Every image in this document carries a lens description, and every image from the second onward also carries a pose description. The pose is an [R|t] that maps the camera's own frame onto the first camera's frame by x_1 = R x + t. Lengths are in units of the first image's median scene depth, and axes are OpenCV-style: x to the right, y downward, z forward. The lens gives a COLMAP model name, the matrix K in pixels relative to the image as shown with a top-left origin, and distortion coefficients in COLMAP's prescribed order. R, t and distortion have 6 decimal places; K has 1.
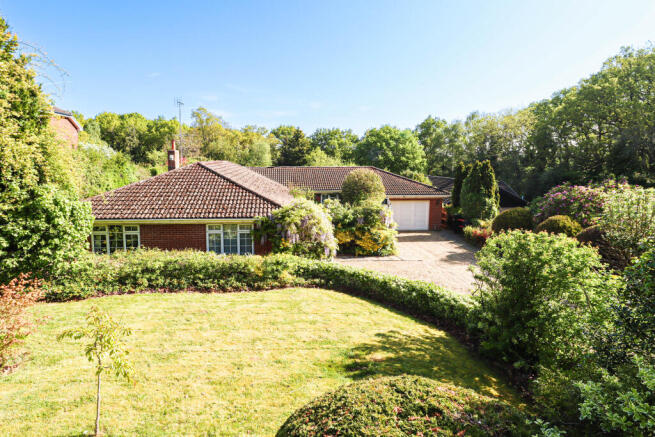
lens RADIAL K [[310.8, 0, 329.5], [0, 310.8, 207.6], [0, 0, 1]] dist [-0.003609, -0.000599]
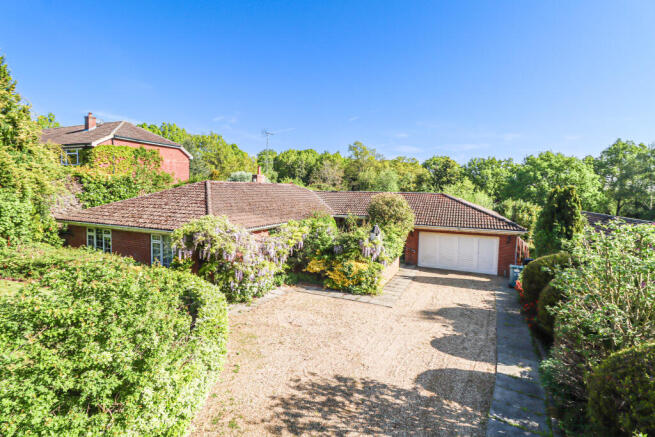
lens RADIAL K [[310.8, 0, 329.5], [0, 310.8, 207.6], [0, 0, 1]] dist [-0.003609, -0.000599]
pose [[0.907923, 0.044788, -0.416738, 0.311312], [-0.083230, 0.993739, -0.074529, -0.004110], [0.410791, 0.102352, 0.905966, 0.137713]]
